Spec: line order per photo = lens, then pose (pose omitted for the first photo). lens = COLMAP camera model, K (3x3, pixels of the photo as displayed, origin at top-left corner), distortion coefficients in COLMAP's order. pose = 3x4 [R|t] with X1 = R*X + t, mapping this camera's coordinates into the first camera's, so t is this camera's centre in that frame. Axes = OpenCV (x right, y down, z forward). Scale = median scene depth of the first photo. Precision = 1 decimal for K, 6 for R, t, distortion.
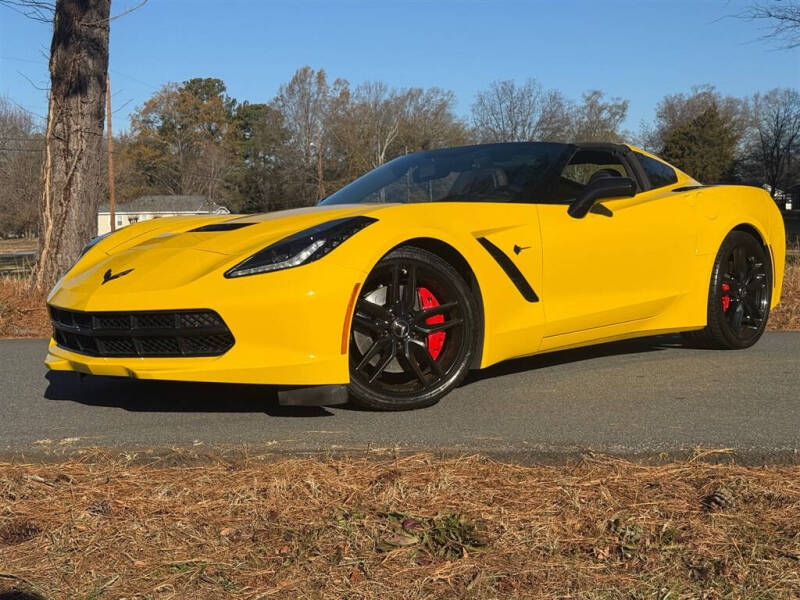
lens RADIAL K [[1113.0, 0, 396.2], [0, 1113.0, 300.1], [0, 0, 1]] dist [0.095654, 0.000000]
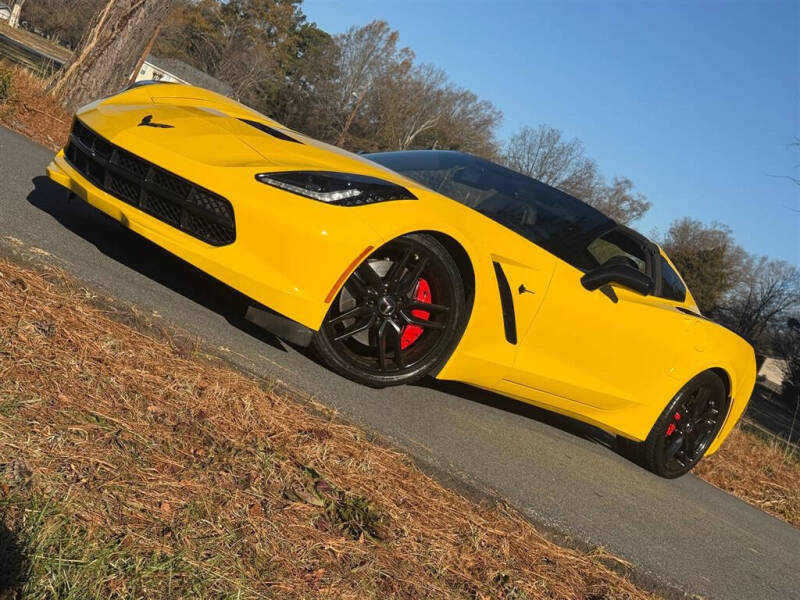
lens RADIAL K [[1113.0, 0, 398.9], [0, 1113.0, 305.7], [0, 0, 1]] dist [0.095654, 0.000000]
pose [[0.885172, 0.462741, 0.048382, -0.032467], [-0.463634, 0.885986, 0.008557, 0.010865], [-0.038906, -0.030006, 0.998792, 0.003170]]
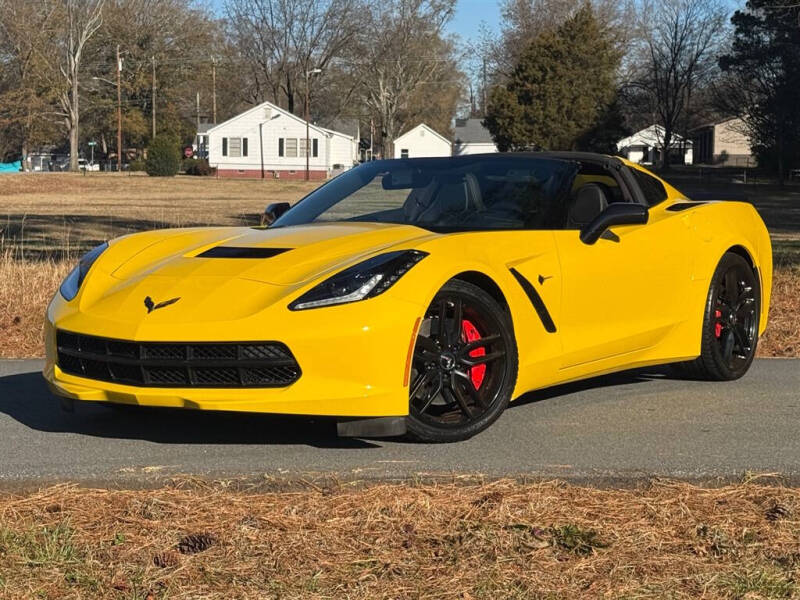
lens RADIAL K [[1771.1, 0, 397.3], [0, 1771.1, 298.5], [0, 0, 1]] dist [0.115222, 0.000000]
pose [[0.984375, 0.015176, 0.175430, -0.302532], [-0.016051, 0.999865, 0.003574, -0.033875], [-0.175353, -0.006334, 0.984485, -0.536509]]
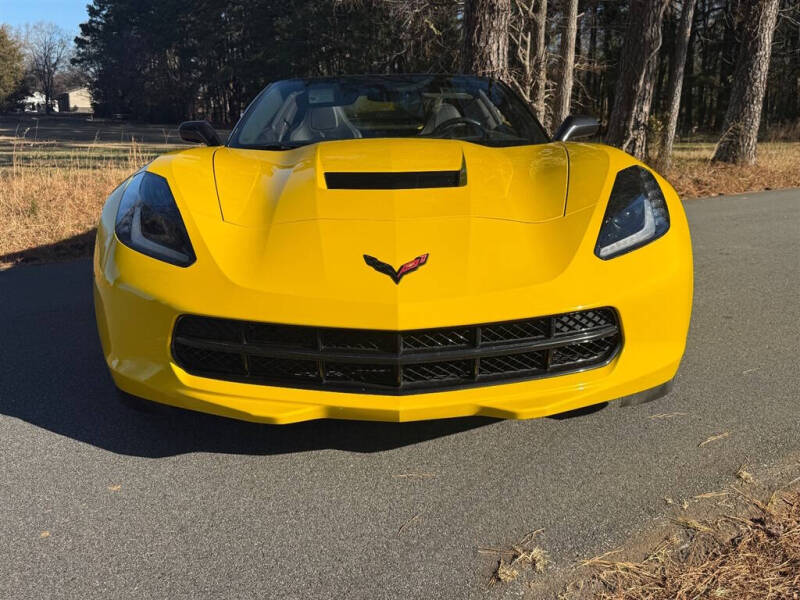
lens RADIAL K [[743.2, 0, 403.0], [0, 743.2, 294.7], [0, 0, 1]] dist [0.008256, 0.000000]
pose [[0.713737, -0.137325, 0.686820, -0.521340], [0.026003, 0.985111, 0.169944, -0.075201], [-0.699931, -0.103436, 0.706681, 0.658623]]
